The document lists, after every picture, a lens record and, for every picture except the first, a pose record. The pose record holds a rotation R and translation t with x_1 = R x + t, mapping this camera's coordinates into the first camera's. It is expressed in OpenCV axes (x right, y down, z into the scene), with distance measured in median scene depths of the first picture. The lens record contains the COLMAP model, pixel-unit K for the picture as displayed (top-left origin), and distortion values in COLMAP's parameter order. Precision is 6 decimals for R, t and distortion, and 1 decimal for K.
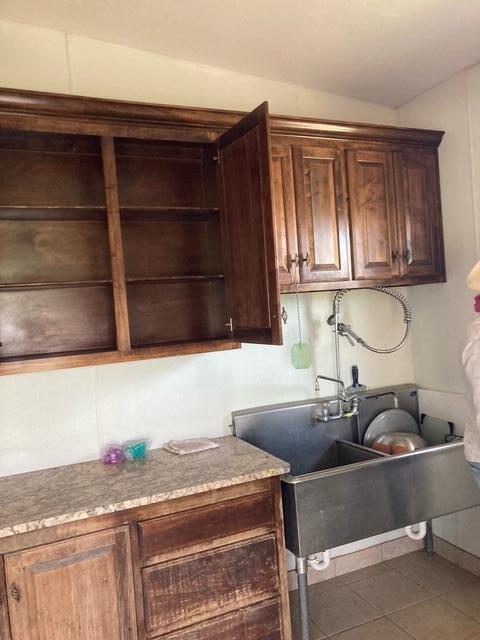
lens RADIAL K [[531.1, 0, 233.4], [0, 531.1, 324.7], [0, 0, 1]] dist [0.020280, -0.007963]
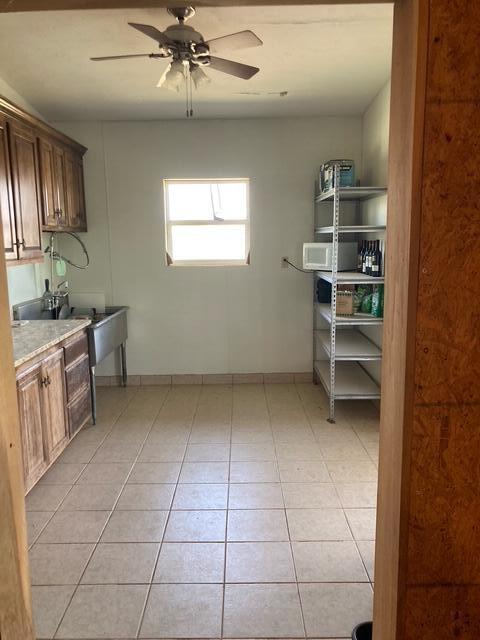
lens RADIAL K [[534.8, 0, 240.9], [0, 534.8, 325.1], [0, 0, 1]] dist [0.049714, -0.066789]
pose [[0.408220, -0.075839, 0.909728, -1.501956], [0.009589, 0.996844, 0.078799, 0.134172], [-0.912833, -0.023444, 0.407659, -0.322084]]
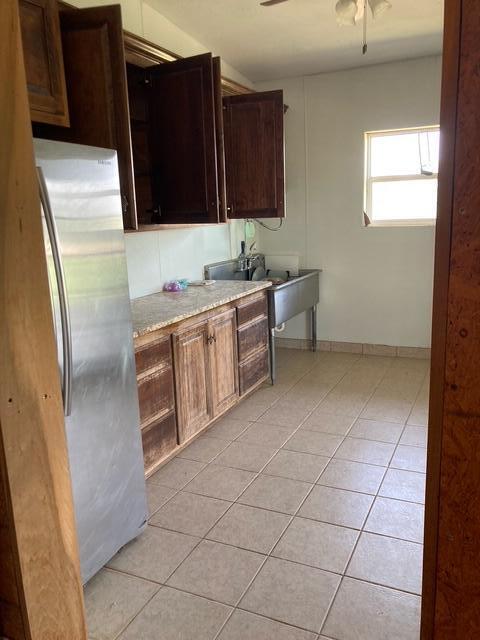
lens RADIAL K [[534.8, 0, 240.9], [0, 534.8, 325.1], [0, 0, 1]] dist [0.049714, -0.066789]
pose [[0.755817, -0.092055, 0.648280, -1.301008], [-0.000078, 0.990055, 0.140678, 0.147130], [-0.654783, -0.106377, 0.748294, -0.429815]]
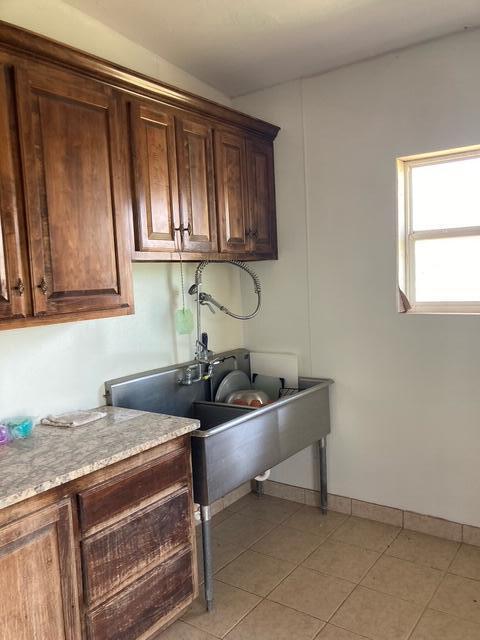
lens RADIAL K [[534.8, 0, 240.9], [0, 534.8, 325.1], [0, 0, 1]] dist [0.049714, -0.066789]
pose [[0.861694, -0.011860, 0.507290, -0.371746], [-0.004513, 0.999508, 0.031033, 0.038835], [-0.507409, -0.029030, 0.861216, 0.040598]]
